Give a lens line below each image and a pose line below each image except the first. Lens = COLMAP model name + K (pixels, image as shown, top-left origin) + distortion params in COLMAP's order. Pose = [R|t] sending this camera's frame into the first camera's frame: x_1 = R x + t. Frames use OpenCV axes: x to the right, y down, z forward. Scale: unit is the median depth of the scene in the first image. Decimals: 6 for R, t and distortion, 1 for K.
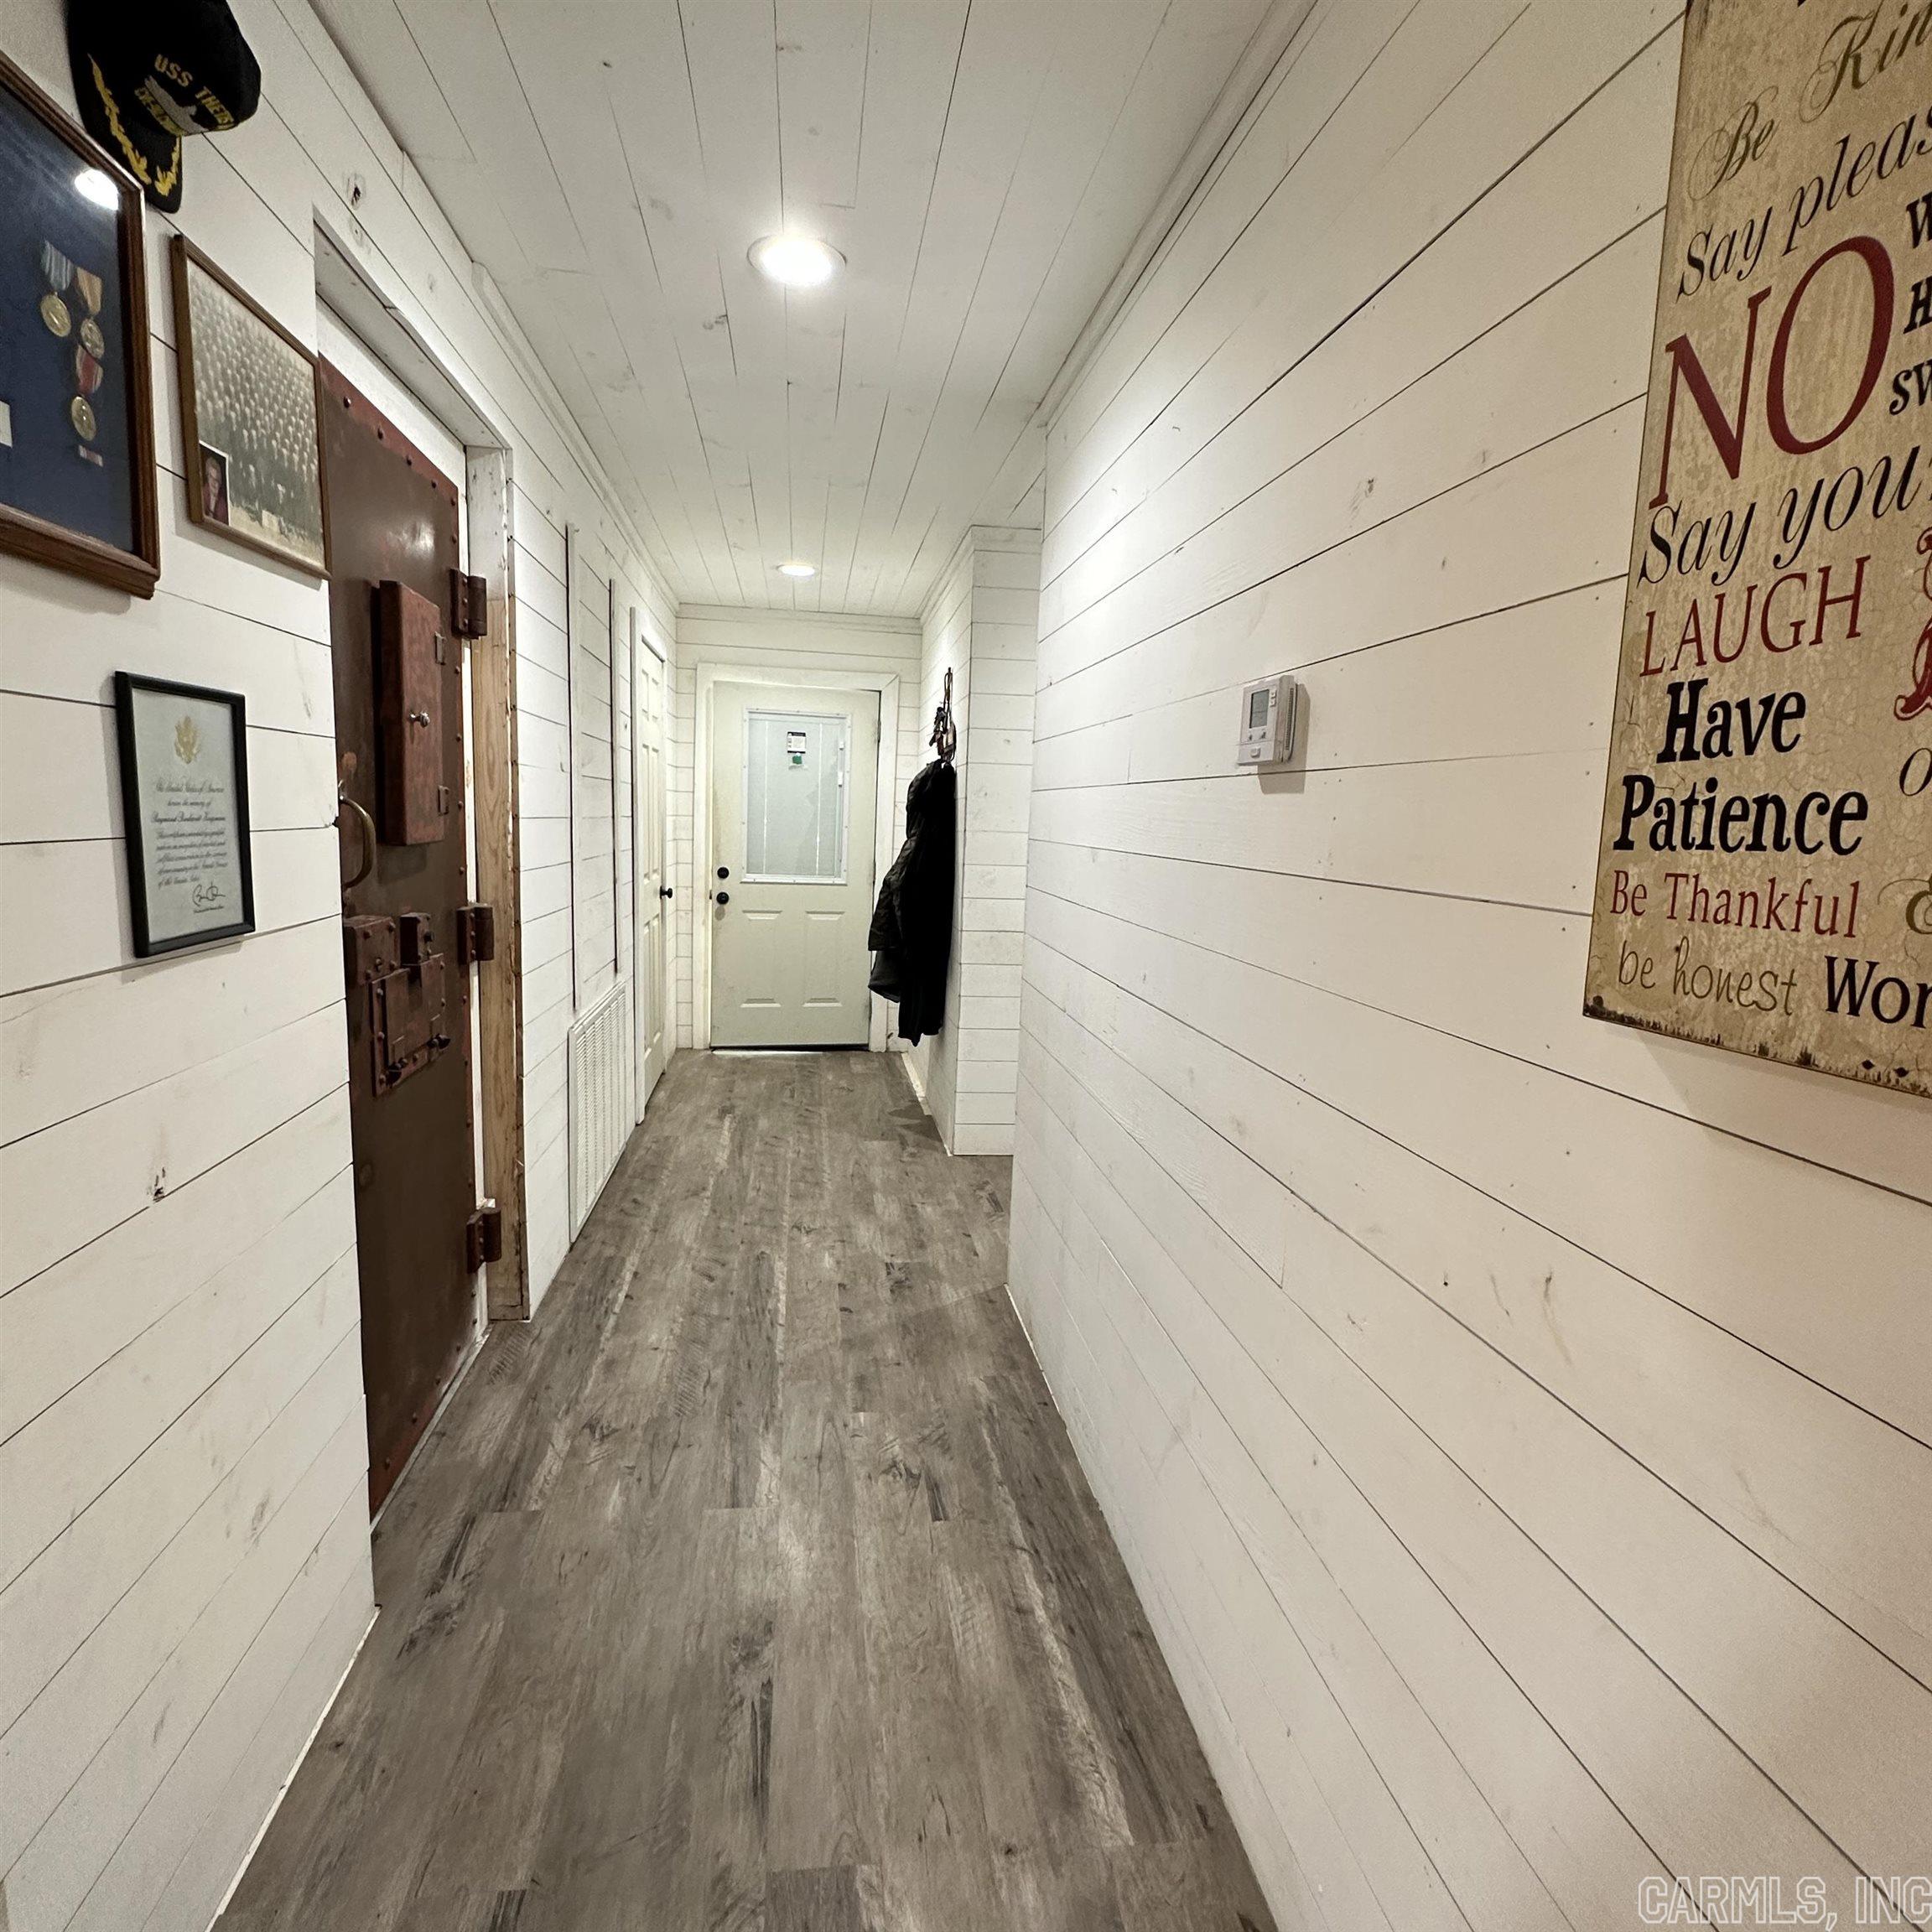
lens RADIAL K [[1035.3, 0, 970.8], [0, 1035.3, 960.1], [0, 0, 1]] dist [0.003045, 0.000217]
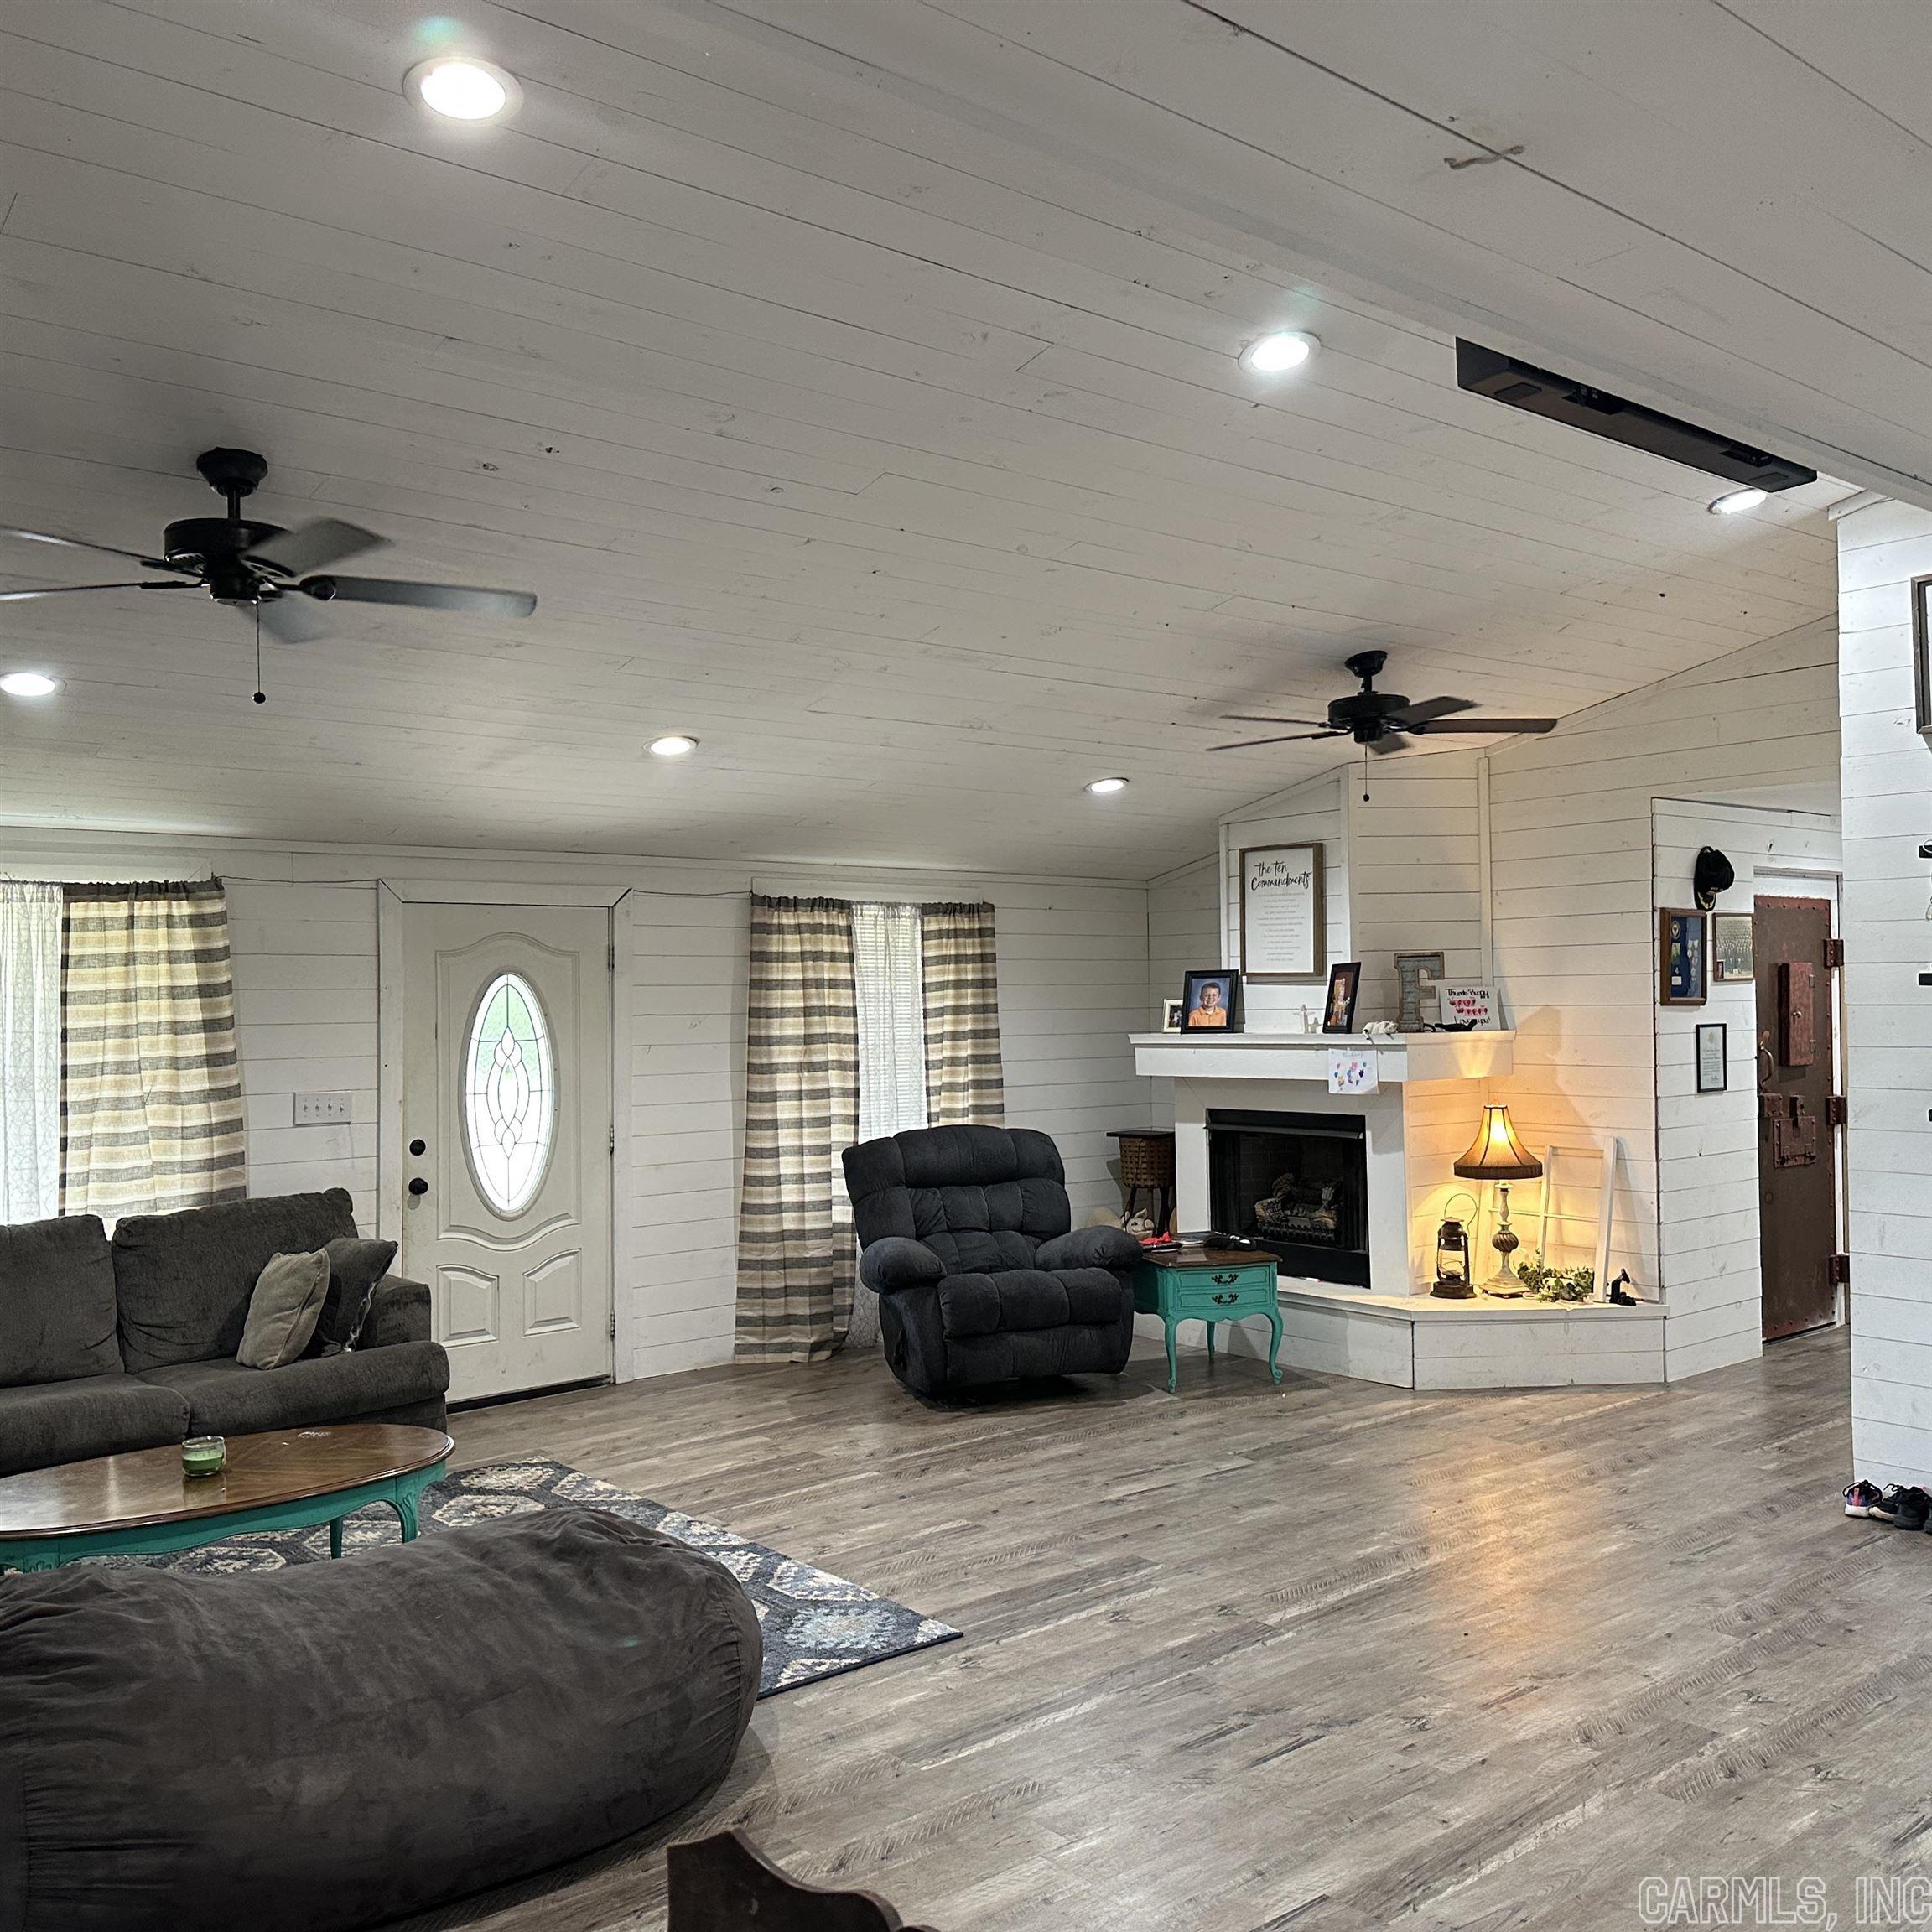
lens RADIAL K [[1809.9, 0, 964.7], [0, 1809.9, 974.3], [0, 0, 1]] dist [0.059431, 0.000000]
pose [[0.509343, -0.058523, -0.858571, 3.079687], [-0.088094, 0.988898, -0.119667, 0.511858], [0.856043, 0.136586, 0.498533, -4.015491]]
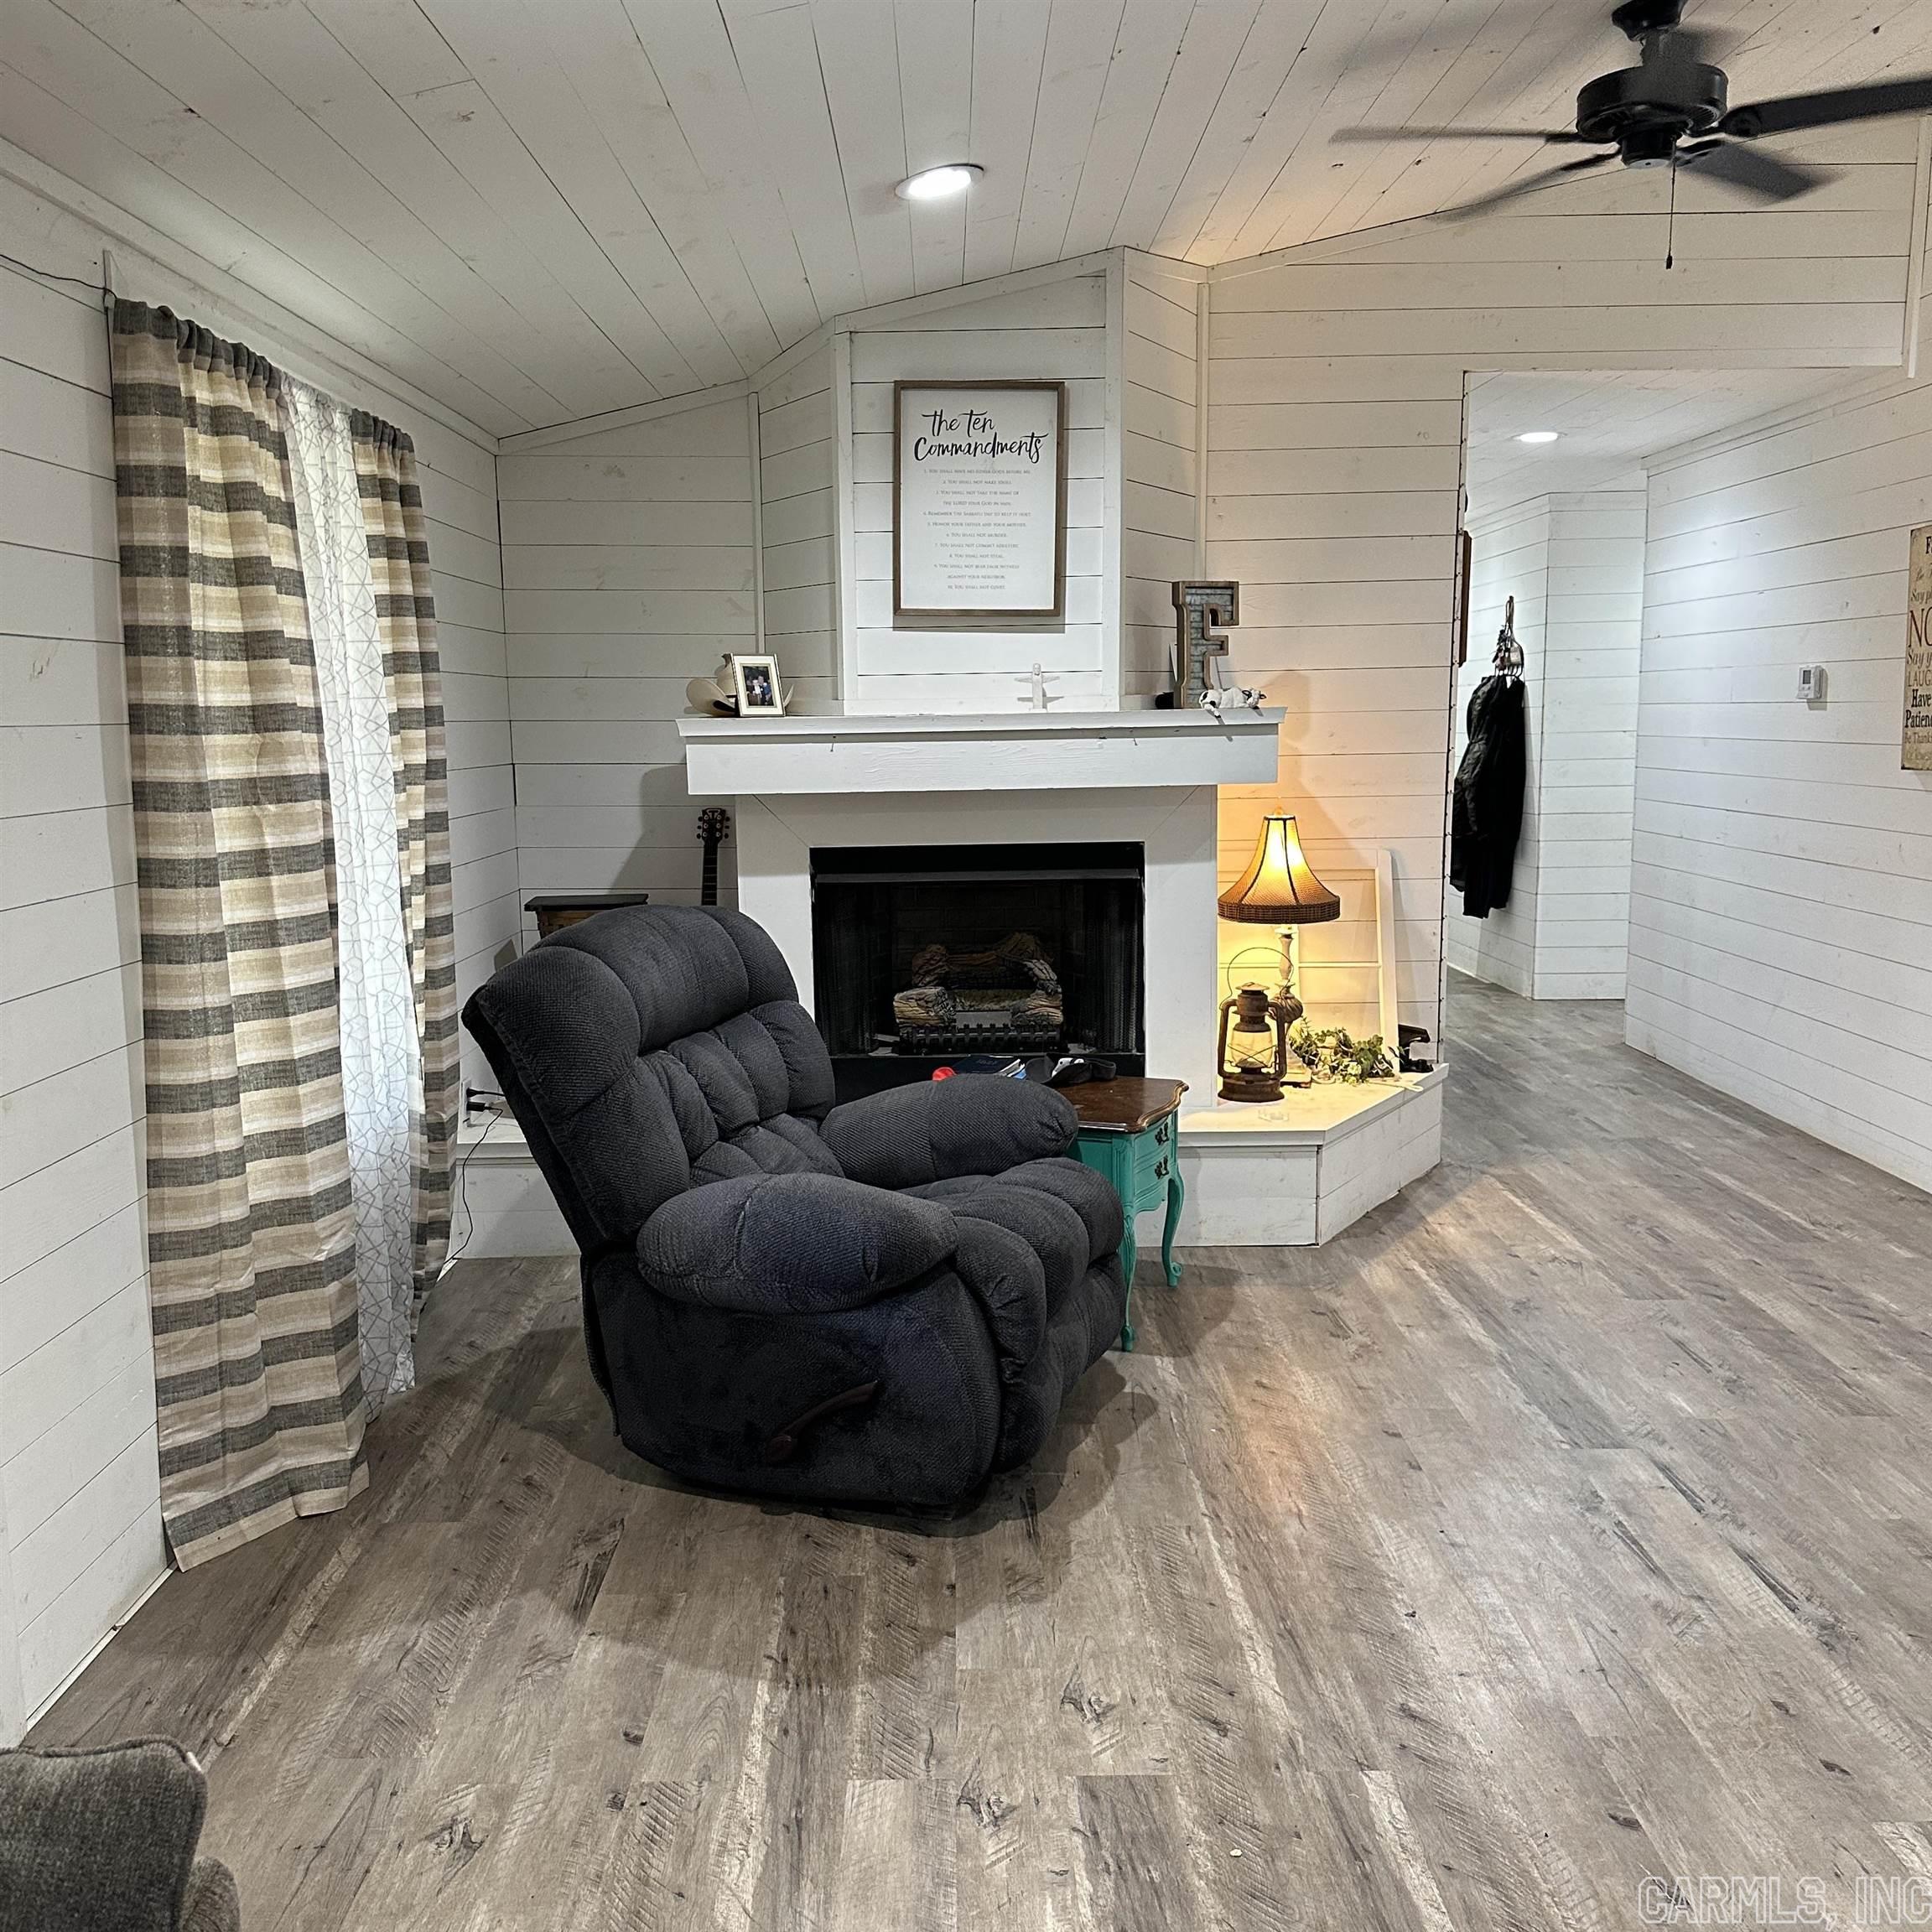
lens RADIAL K [[1809.9, 0, 955.9], [0, 1809.9, 978.9], [0, 0, 1]] dist [0.059431, 0.000000]
pose [[0.989122, -0.028058, -0.144398, -1.122653], [0.028966, 0.999572, 0.004191, 0.403983], [0.144218, -0.008328, 0.989511, -3.650413]]
